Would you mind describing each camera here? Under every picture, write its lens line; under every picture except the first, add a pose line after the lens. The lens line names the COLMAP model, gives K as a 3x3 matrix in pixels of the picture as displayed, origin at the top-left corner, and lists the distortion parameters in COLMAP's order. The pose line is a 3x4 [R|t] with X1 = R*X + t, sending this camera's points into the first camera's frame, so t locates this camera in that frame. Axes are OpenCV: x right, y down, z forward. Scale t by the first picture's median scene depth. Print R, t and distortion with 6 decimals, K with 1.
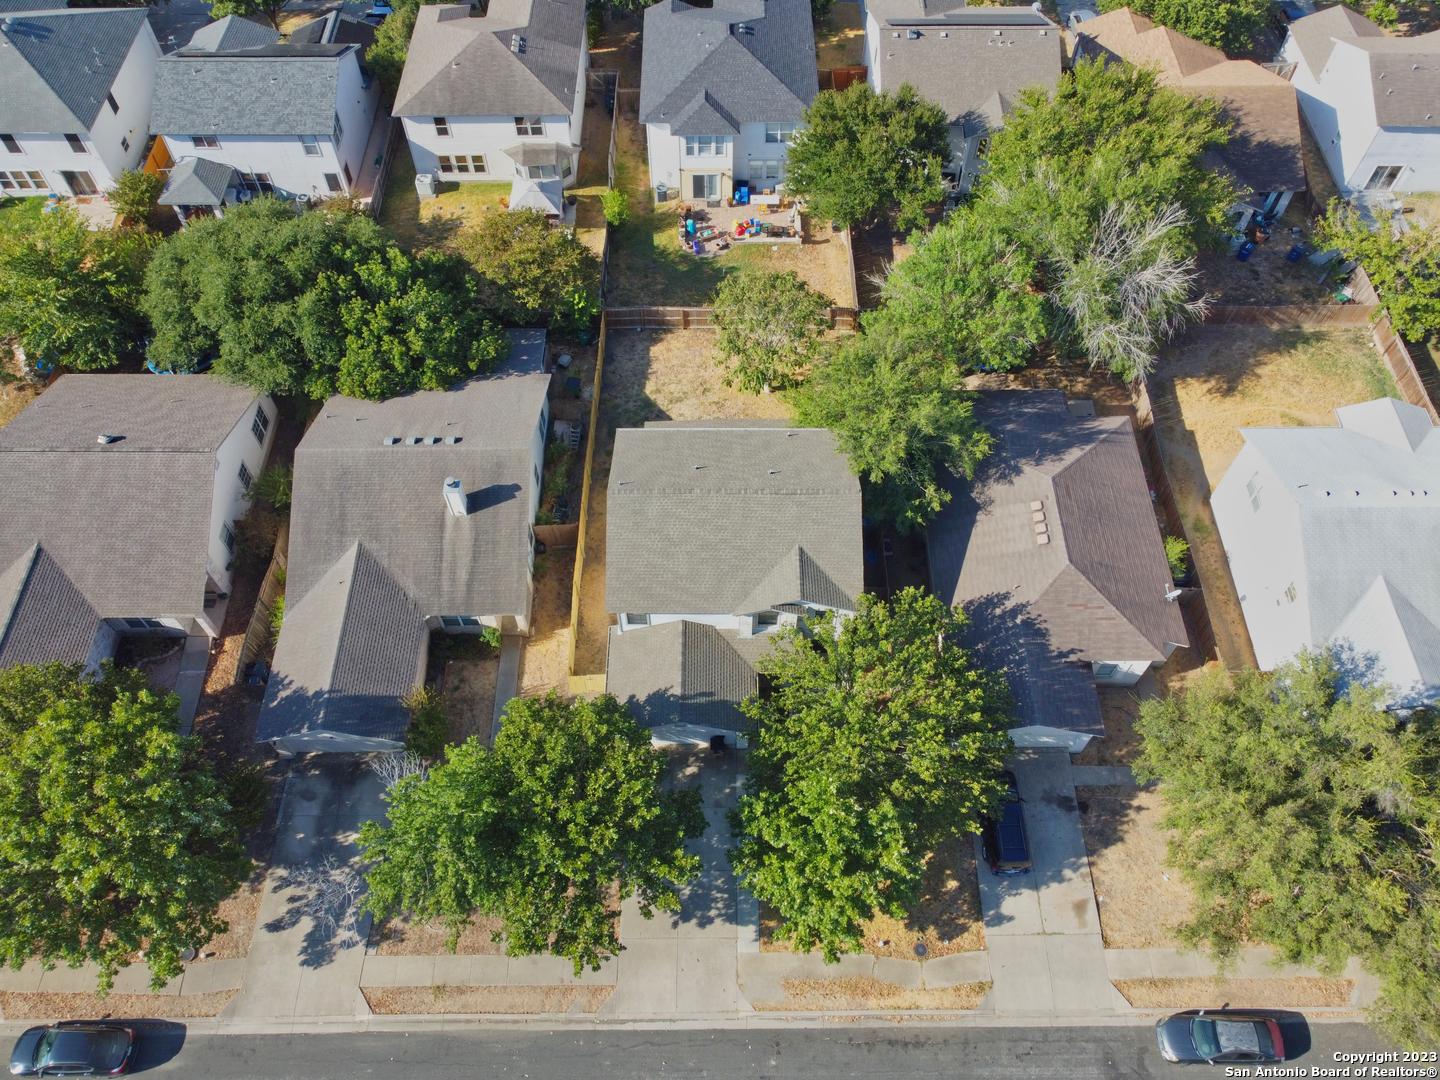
lens RADIAL K [[1054.7, 0, 718.6], [0, 1054.7, 562.6], [0, 0, 1]] dist [0.006362, -0.005415]
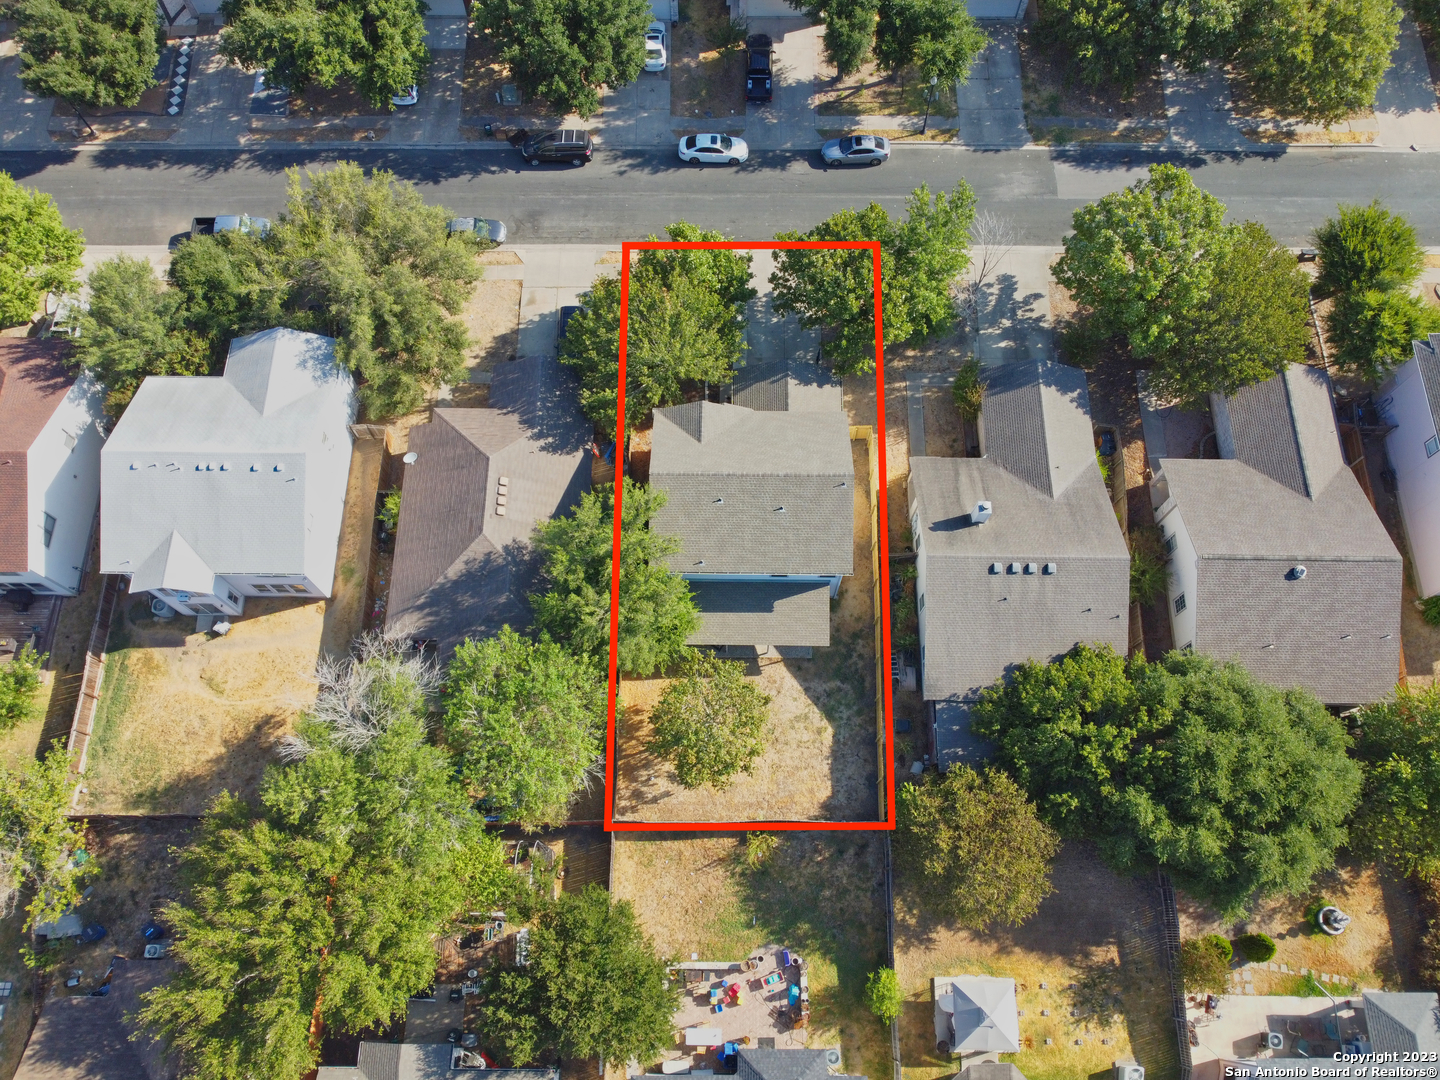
lens RADIAL K [[1054.7, 0, 720.4], [0, 1054.7, 553.1], [0, 0, 1]] dist [0.006362, -0.005415]
pose [[-0.999936, -0.010808, 0.003254, 0.043490], [0.009235, -0.617766, 0.786308, -0.995590], [-0.006488, 0.786288, 0.617826, 0.275904]]
